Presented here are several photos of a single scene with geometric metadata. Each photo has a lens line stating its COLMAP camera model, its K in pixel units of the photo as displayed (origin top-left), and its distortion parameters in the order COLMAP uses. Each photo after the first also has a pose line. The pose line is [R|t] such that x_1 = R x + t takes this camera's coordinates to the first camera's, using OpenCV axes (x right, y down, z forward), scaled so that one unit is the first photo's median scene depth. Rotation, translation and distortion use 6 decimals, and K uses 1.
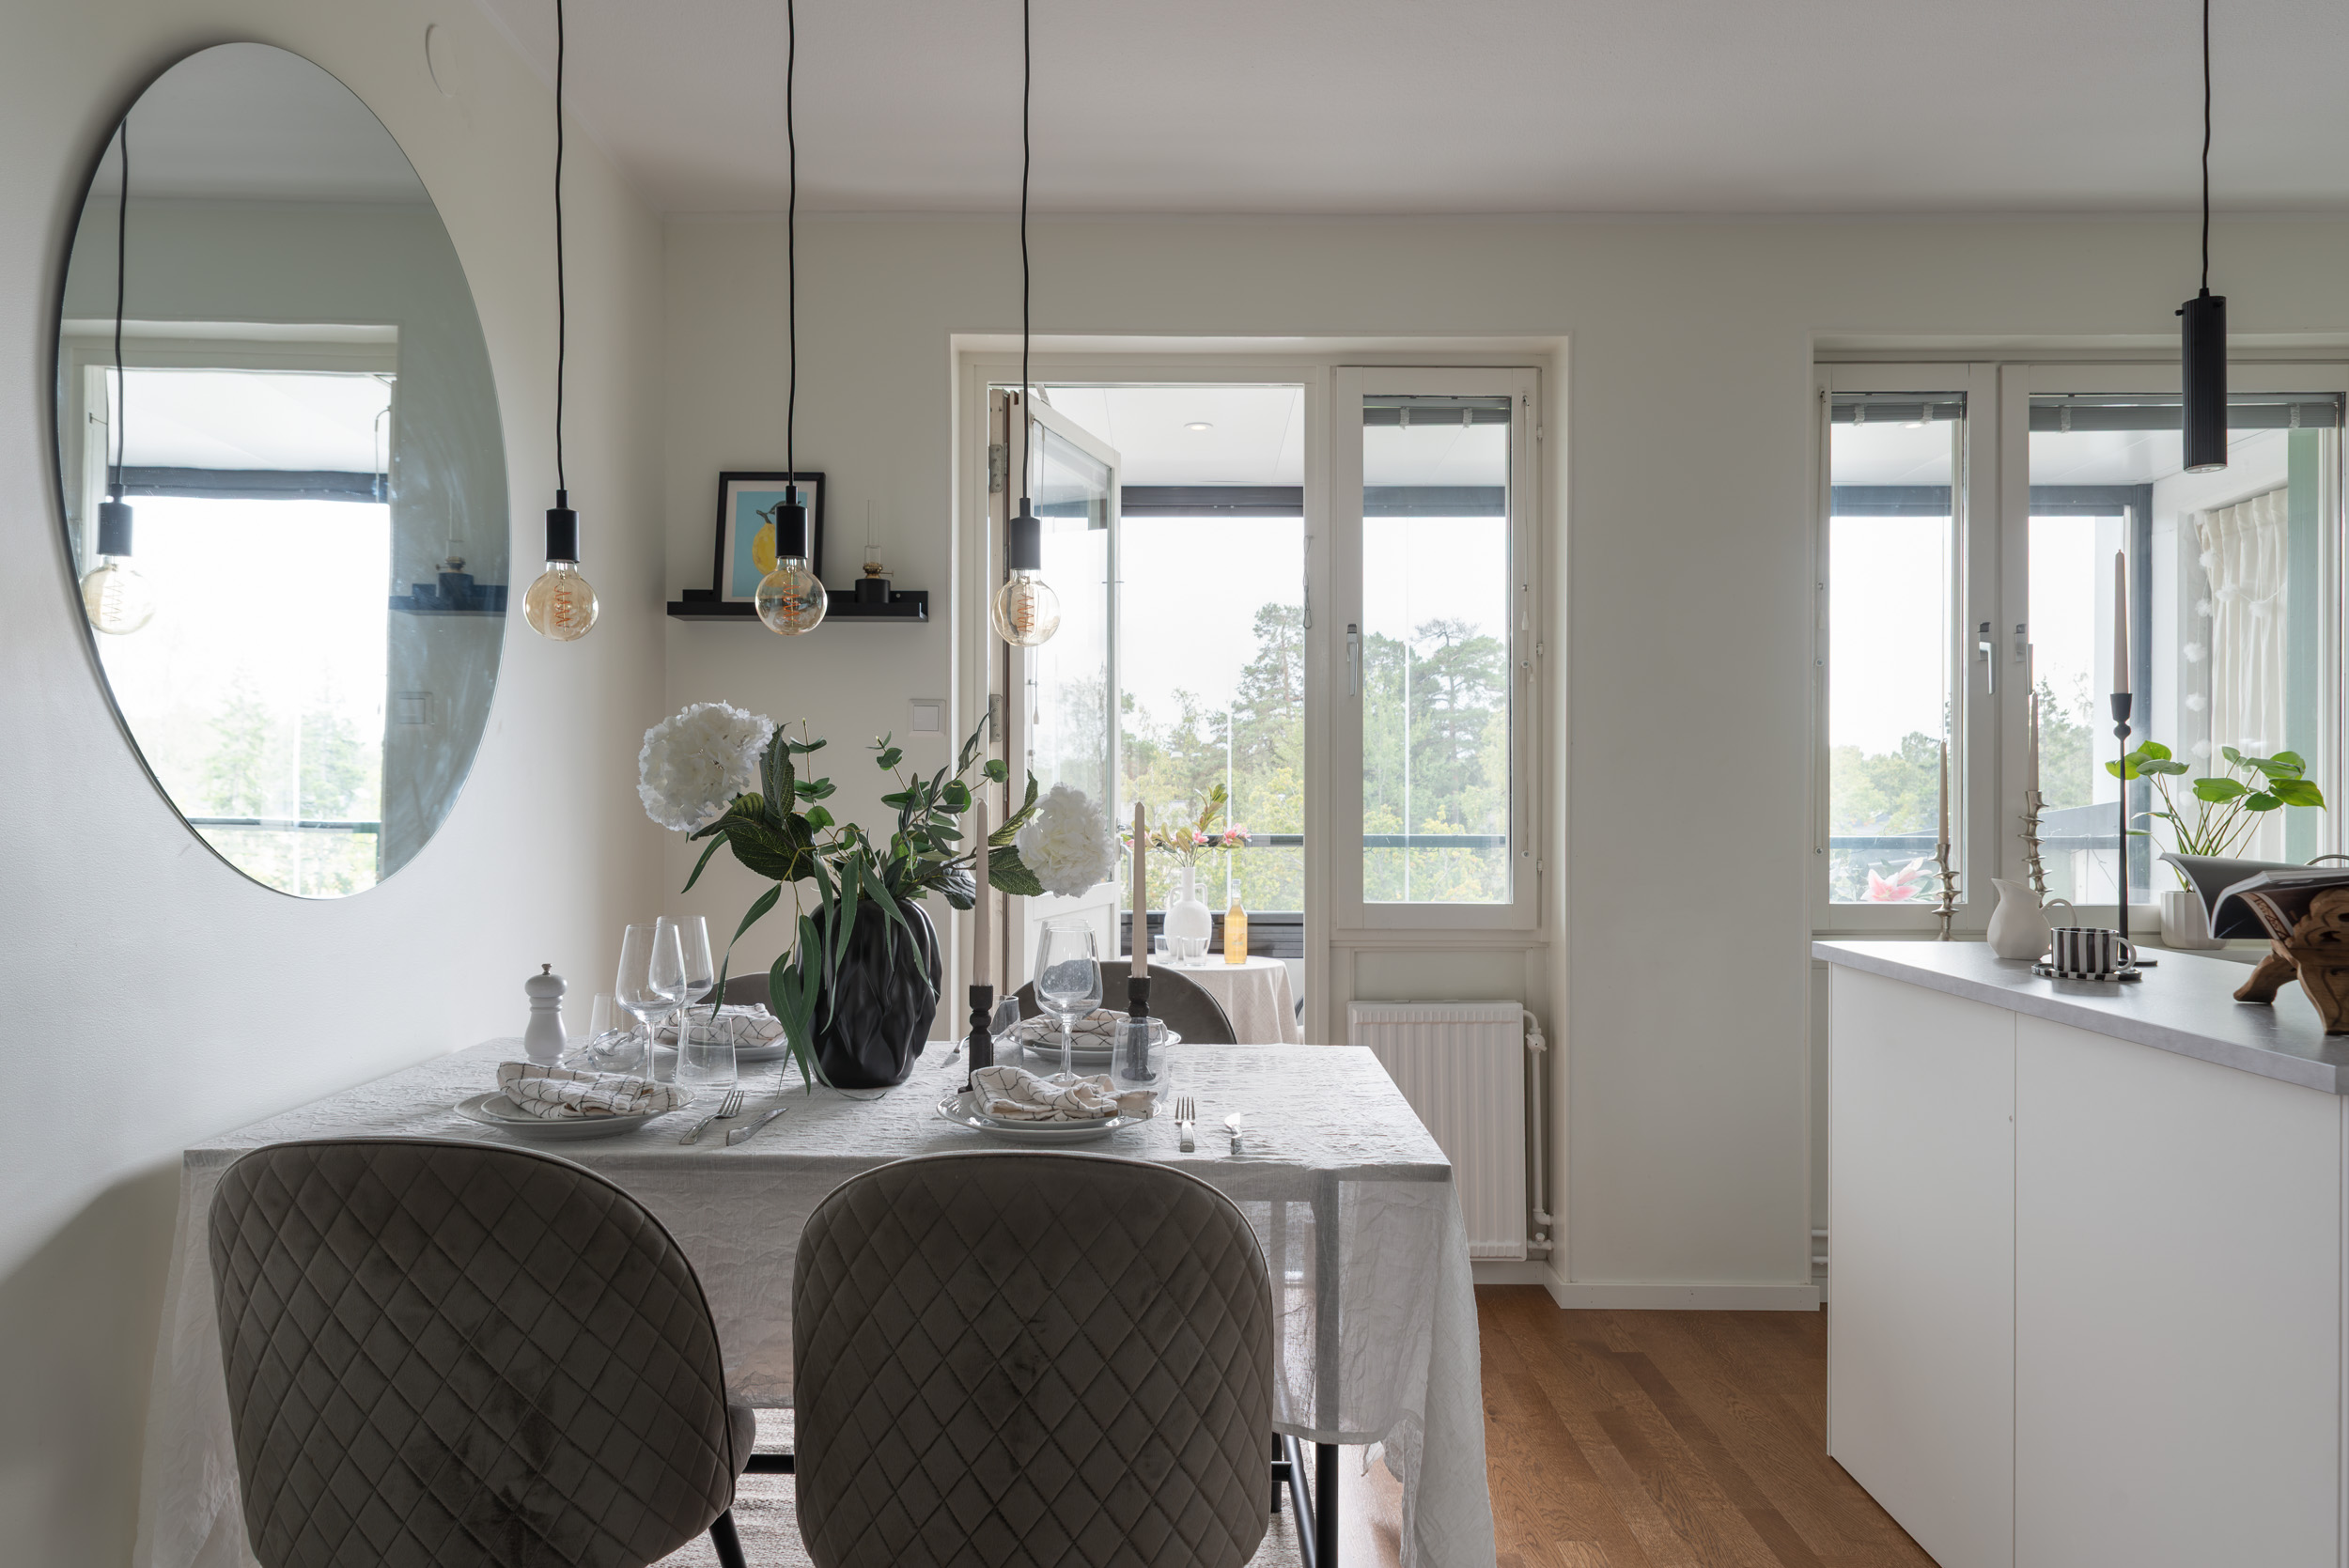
lens RADIAL K [[1747.1, 0, 1107.7], [0, 1747.1, 783.8], [0, 0, 1]] dist [0.001245, -0.003212]
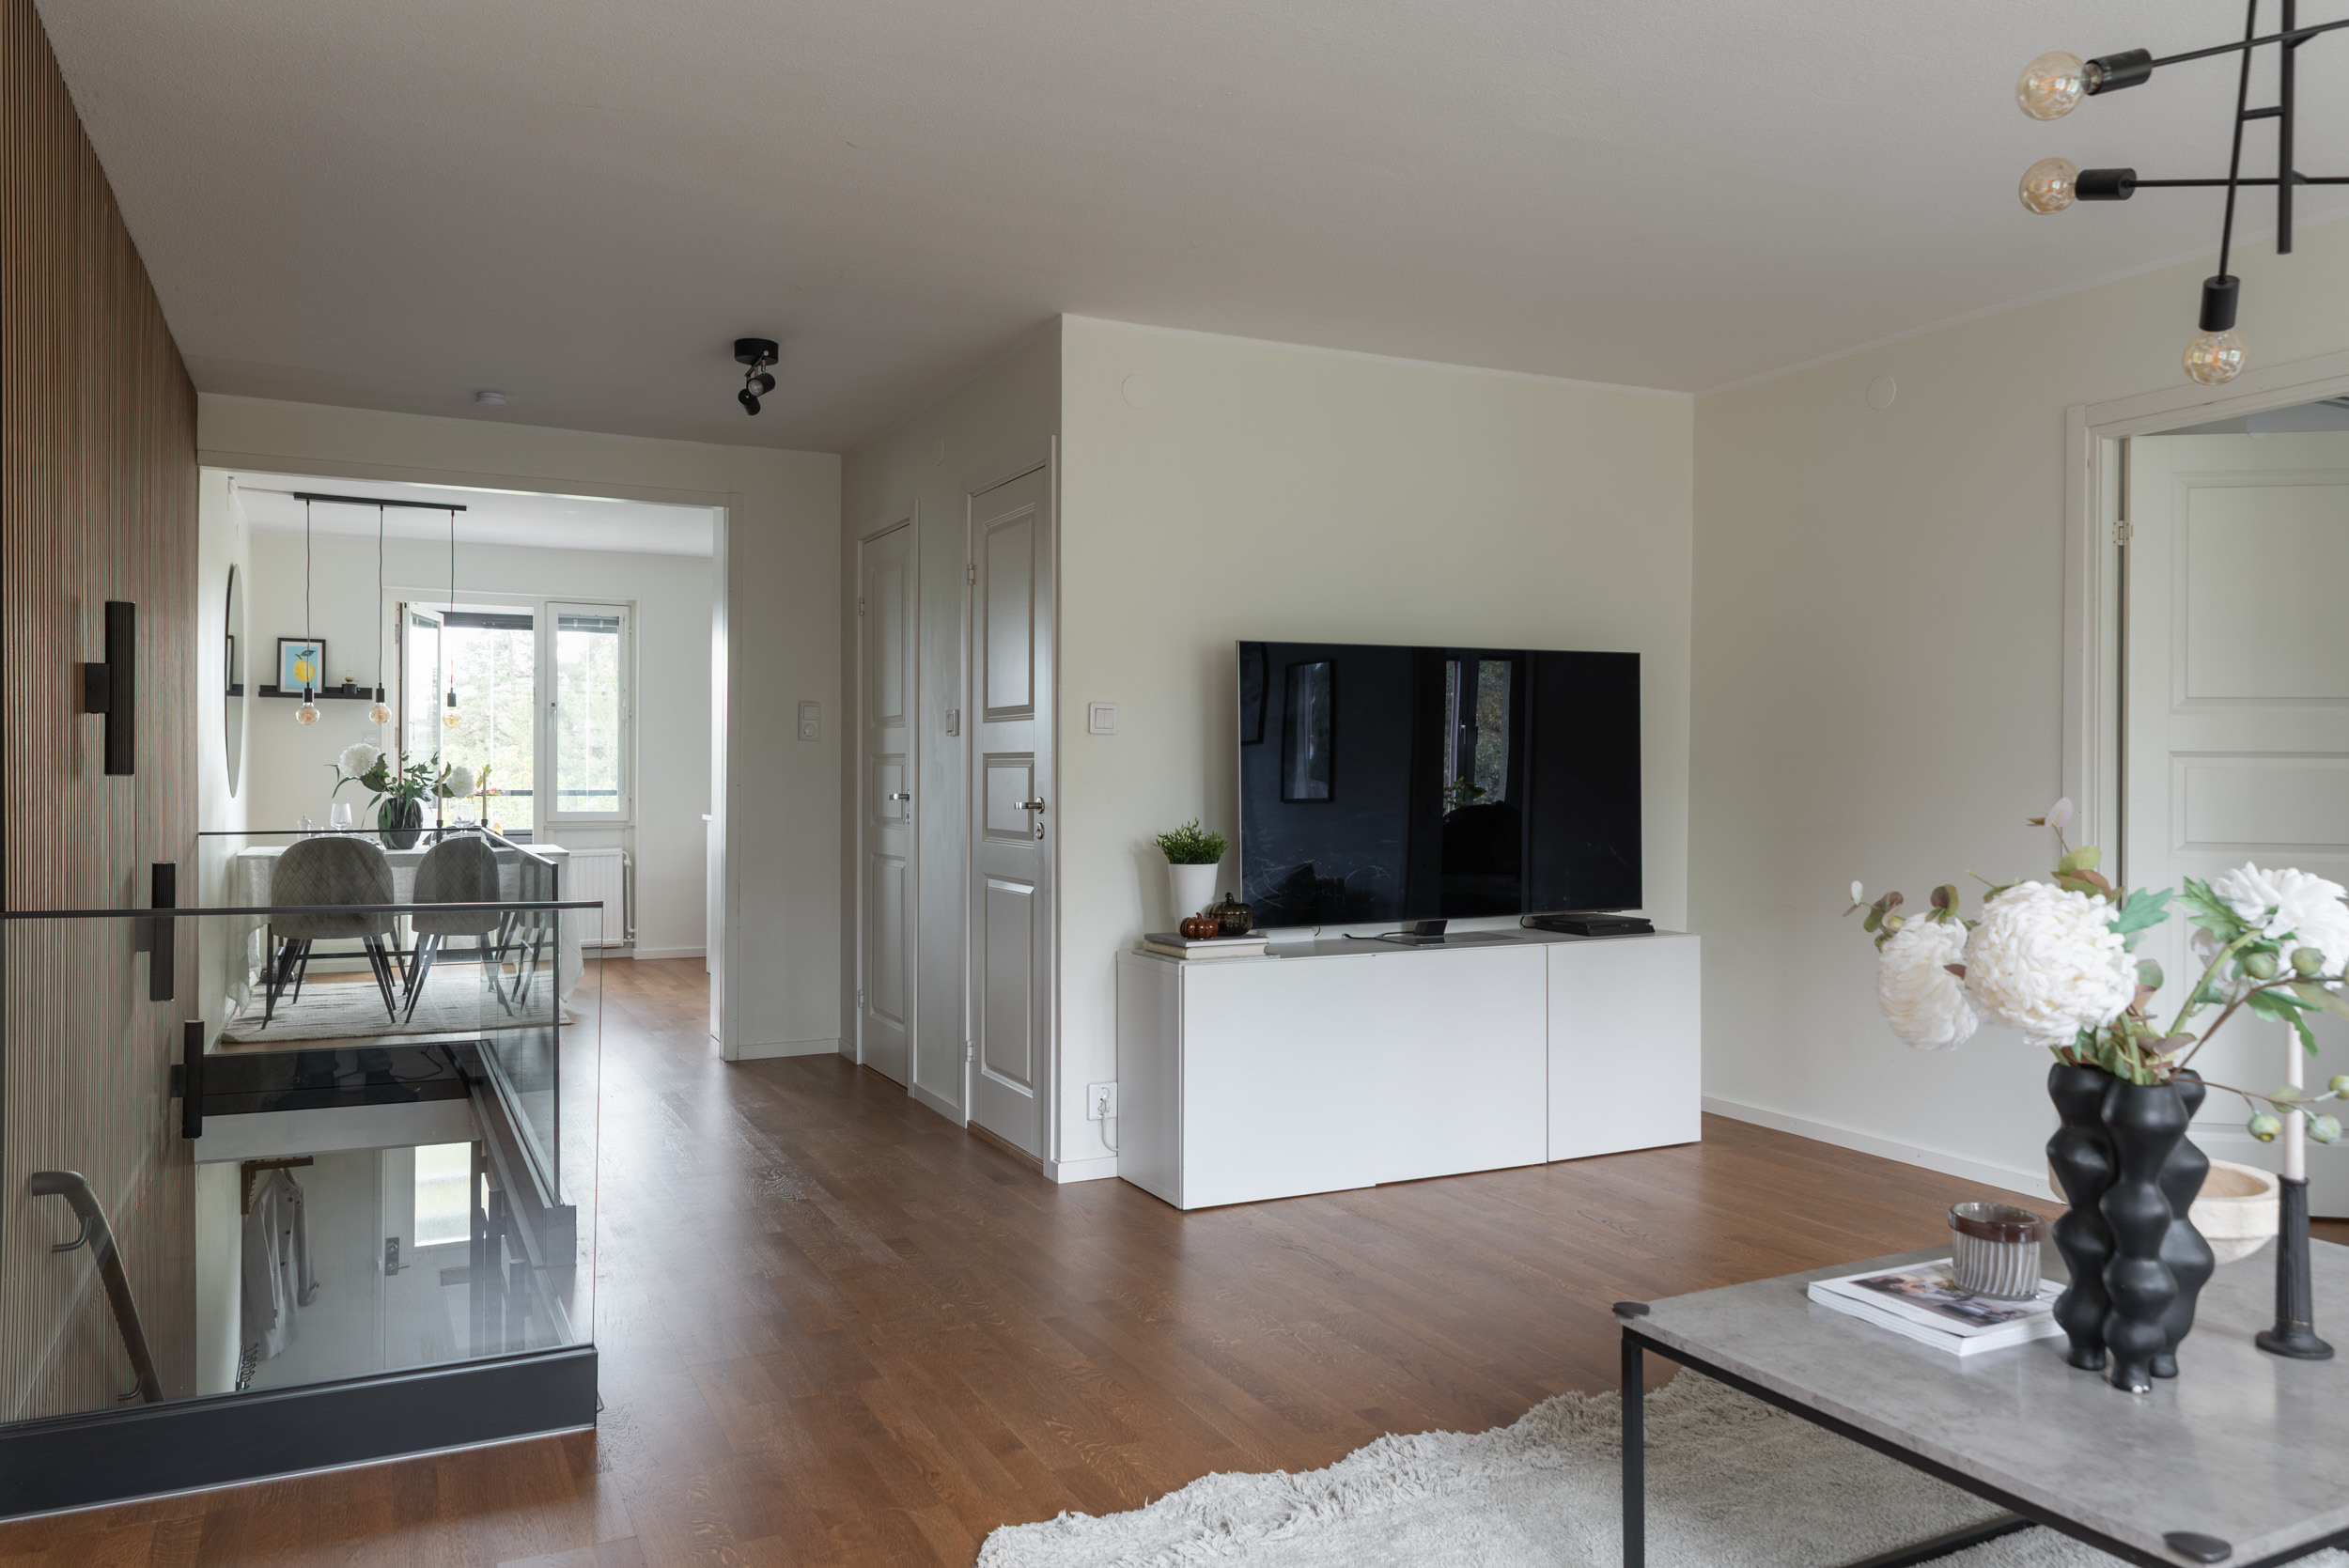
lens RADIAL K [[1726.9, 0, 1254.7], [0, 1726.9, 759.1], [0, 0, 1]] dist [0.004134, 0.002369]
pose [[0.873343, 0.003406, 0.487093, -0.208892], [-0.002535, 0.999994, -0.002447, -0.005132], [-0.487099, 0.000902, 0.873346, -1.821203]]
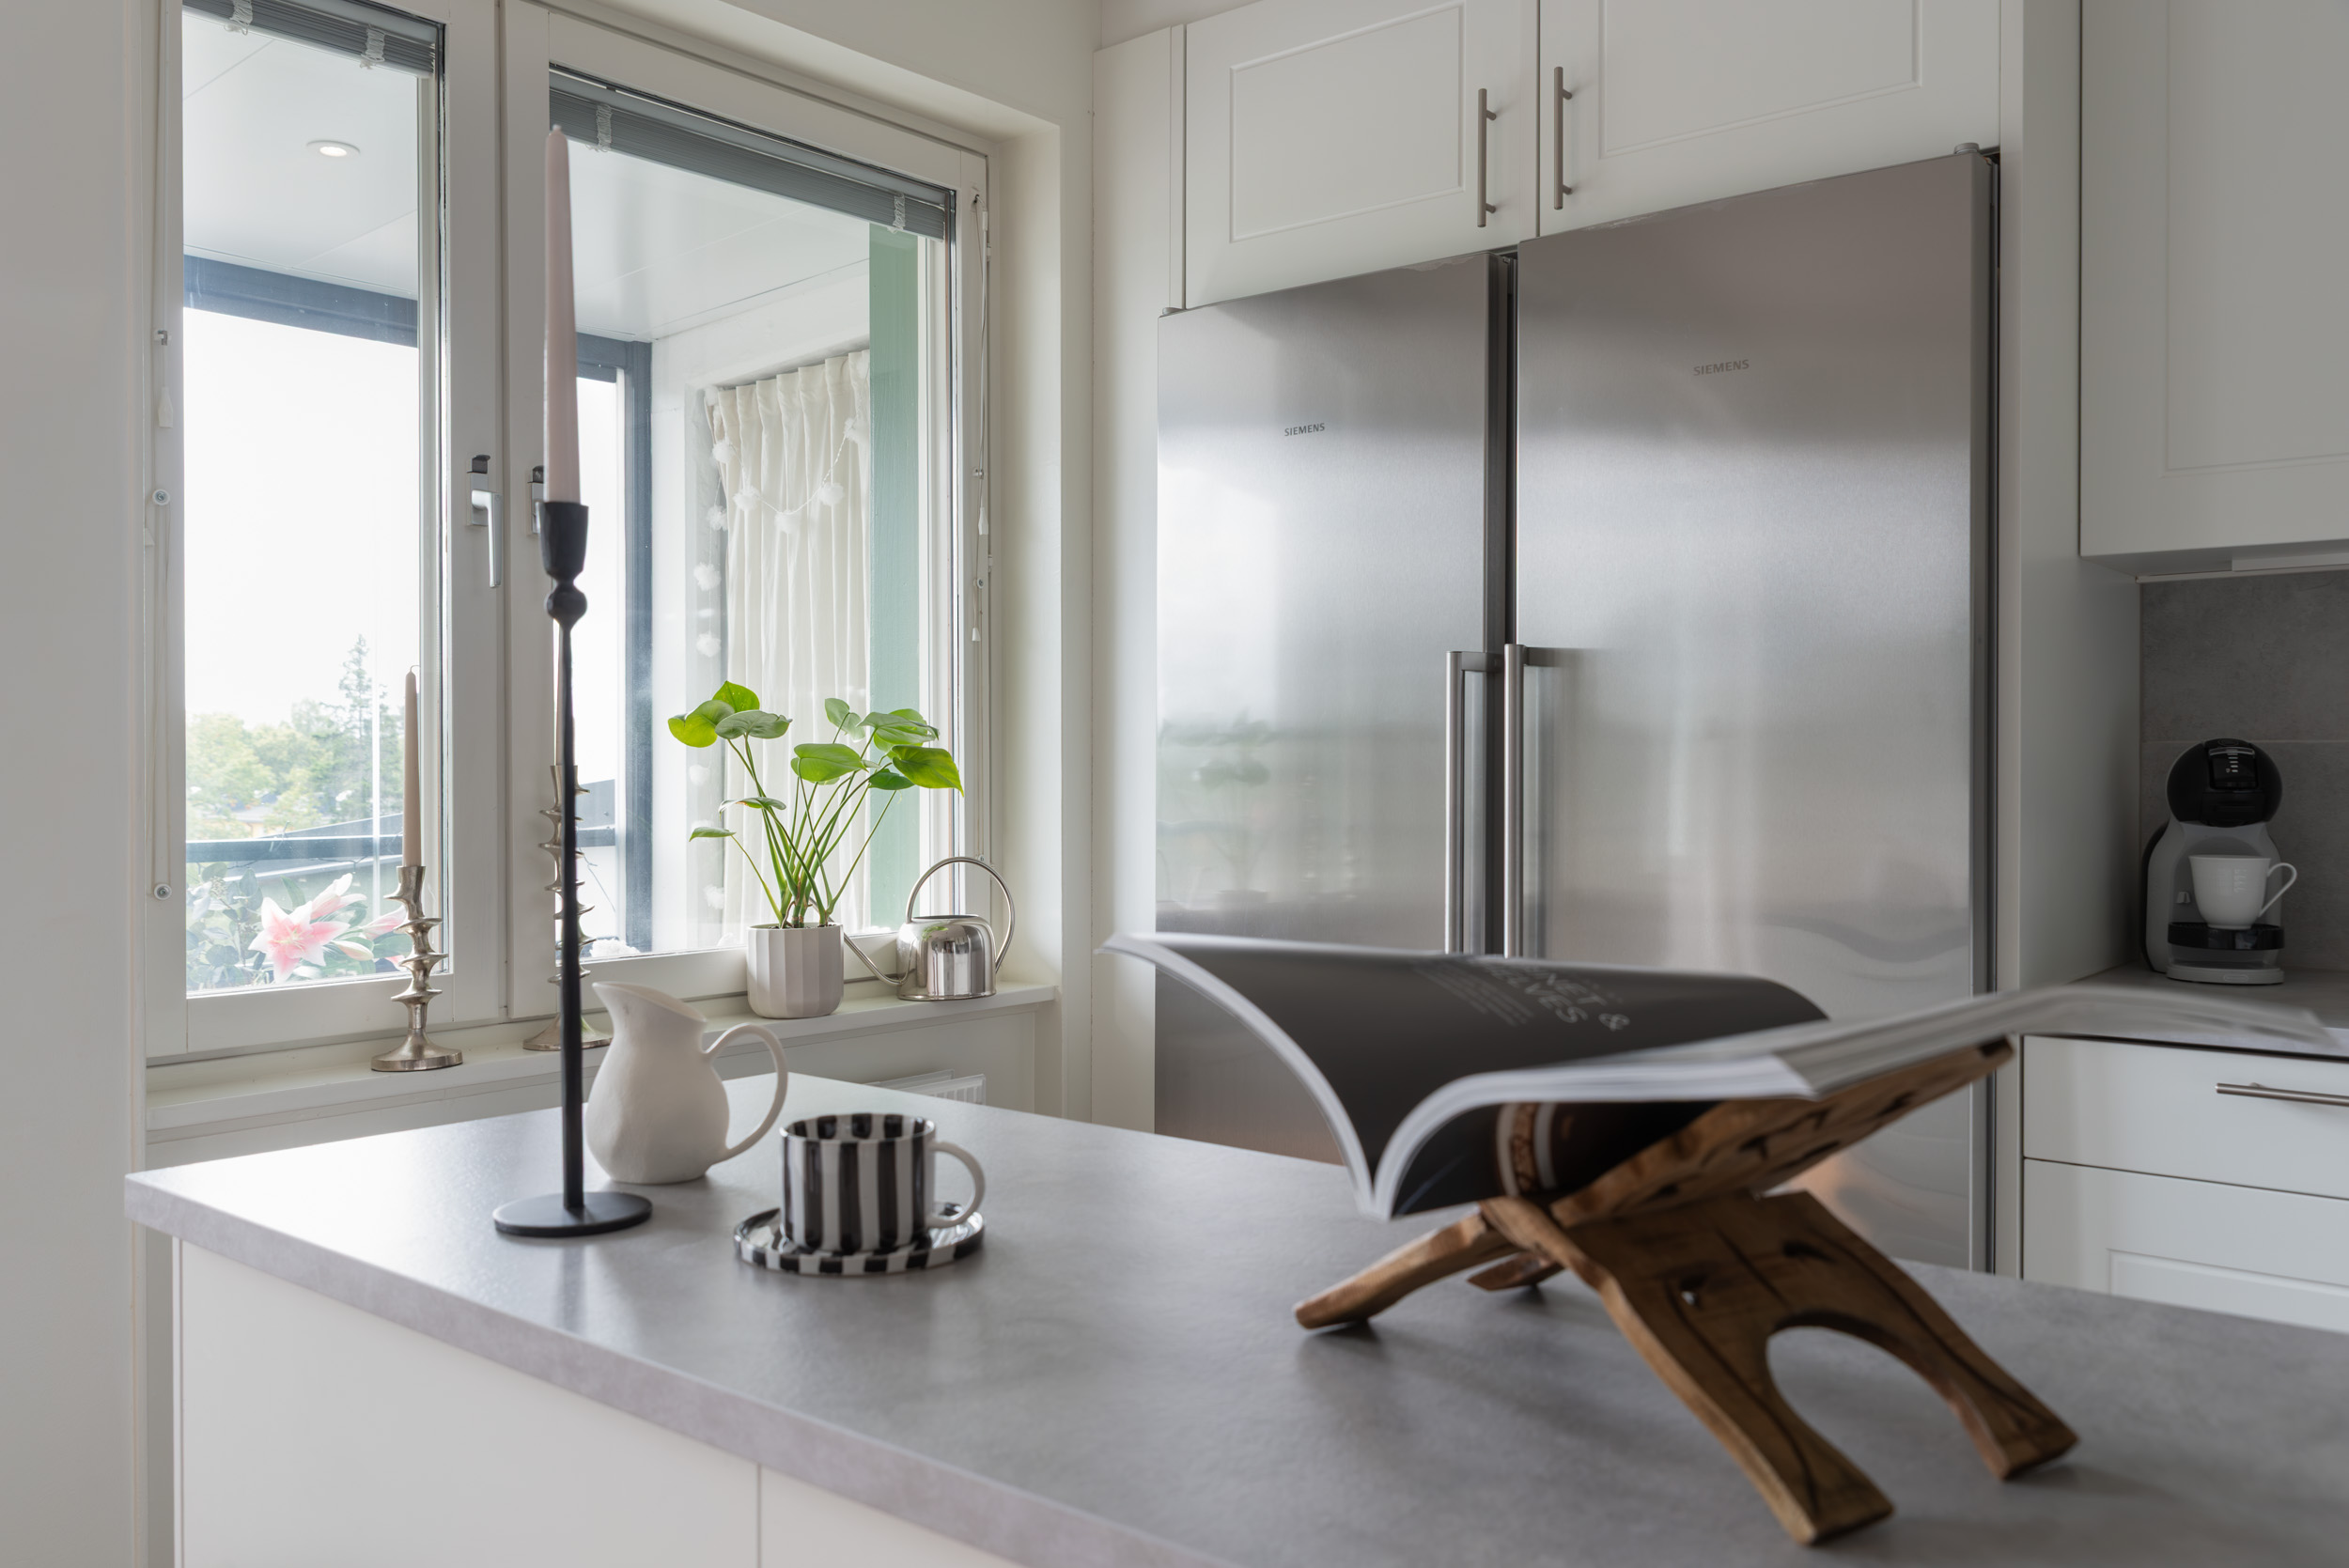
lens RADIAL K [[1747.1, 0, 1107.7], [0, 1747.1, 783.8], [0, 0, 1]] dist [0.001245, -0.003212]
pose [[0.646779, -0.011671, 0.762589, 0.189877], [0.000632, 0.999891, 0.014768, 0.001721], [-0.762678, -0.009070, 0.646715, 0.445811]]
